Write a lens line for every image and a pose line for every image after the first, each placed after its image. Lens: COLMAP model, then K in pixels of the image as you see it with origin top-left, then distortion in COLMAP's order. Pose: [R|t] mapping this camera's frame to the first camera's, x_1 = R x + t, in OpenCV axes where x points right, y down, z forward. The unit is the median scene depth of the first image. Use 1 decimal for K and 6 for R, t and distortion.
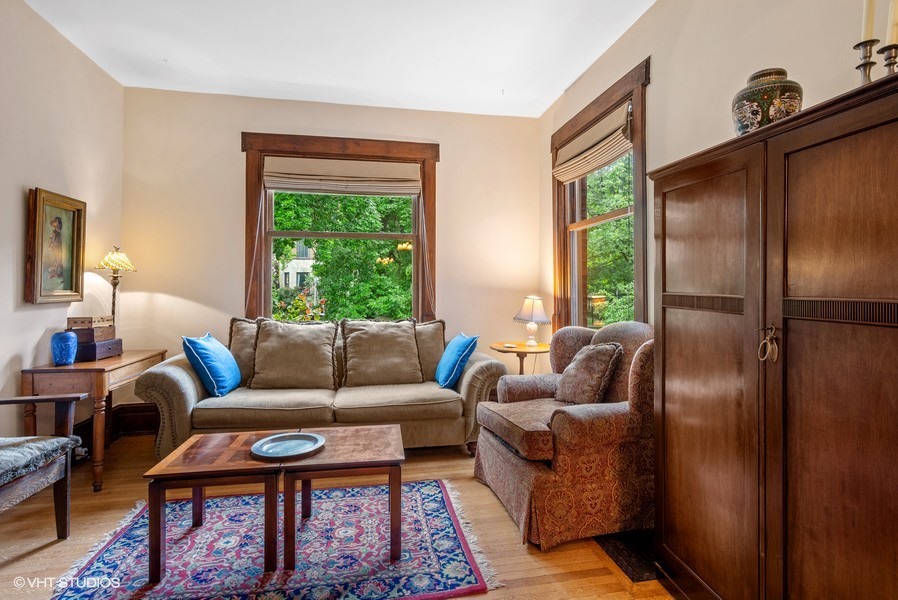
lens RADIAL K [[454.2, 0, 453.7], [0, 454.2, 286.4], [0, 0, 1]] dist [0.003854, 0.002016]
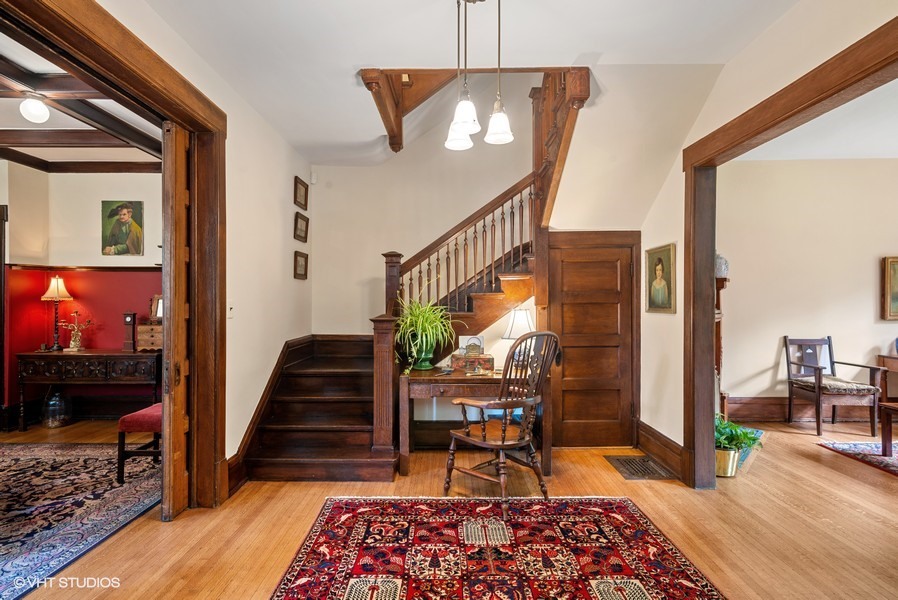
lens RADIAL K [[454.2, 0, 445.3], [0, 454.2, 303.7], [0, 0, 1]] dist [0.003854, 0.002016]
pose [[-0.190236, 0.003731, -0.981731, 1.069770], [0.010324, 0.999945, 0.001800, -0.042514], [0.981684, -0.009793, -0.190264, -0.339537]]
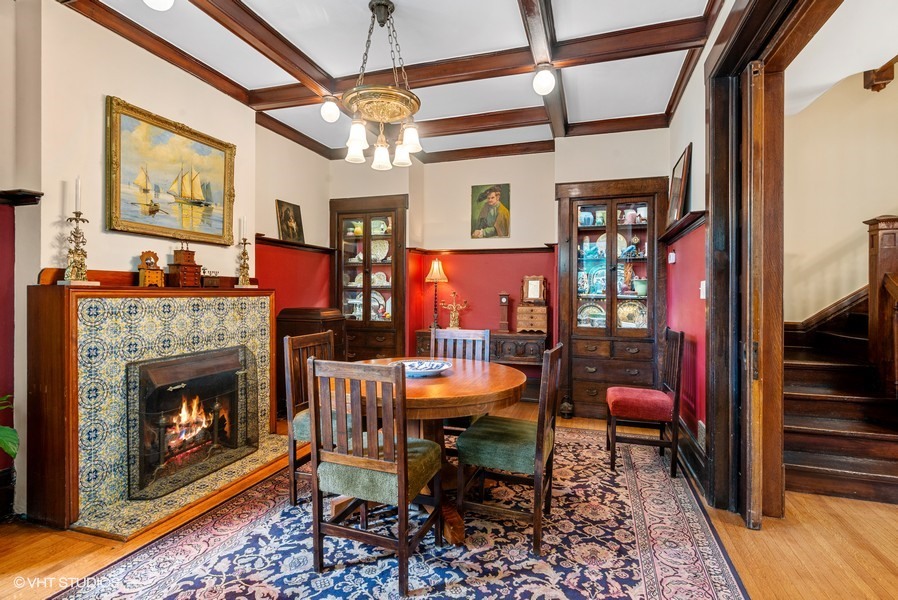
lens RADIAL K [[454.2, 0, 442.1], [0, 454.2, 296.1], [0, 0, 1]] dist [0.003854, 0.002016]
pose [[-0.492279, 0.006357, -0.870414, 1.225373], [0.005294, 0.999977, 0.004309, -0.019574], [0.870421, -0.002486, -0.492301, -1.132323]]
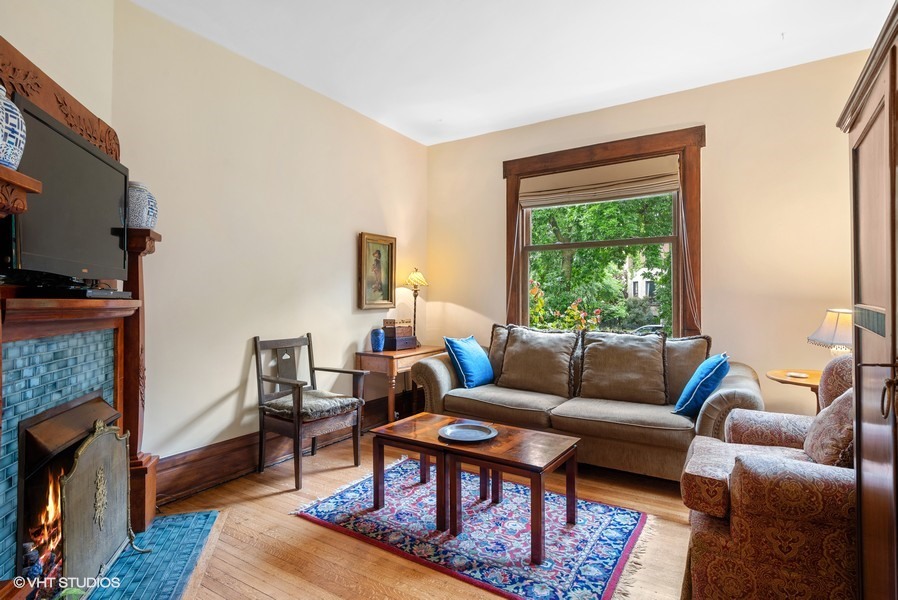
lens RADIAL K [[465.6, 0, 444.7], [0, 465.6, 295.5], [0, 0, 1]] dist [0.015552, -0.000328]
pose [[0.726293, -0.006794, -0.687351, 0.295844], [0.006457, 0.999974, -0.003061, -0.000536], [0.687354, -0.002215, 0.726319, 0.062012]]
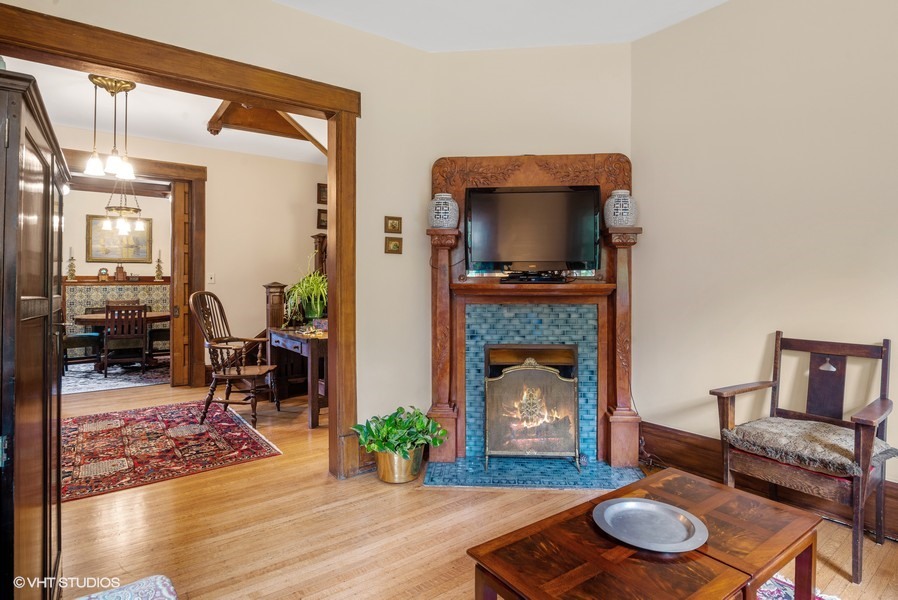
lens RADIAL K [[483.4, 0, 449.4], [0, 483.4, 291.3], [0, 0, 1]] dist [-0.013064, -0.000090]
pose [[-0.904159, 0.013293, -0.426988, 0.129411], [0.009205, 0.999890, 0.011635, 0.002970], [0.427096, 0.006590, -0.904182, 1.046791]]
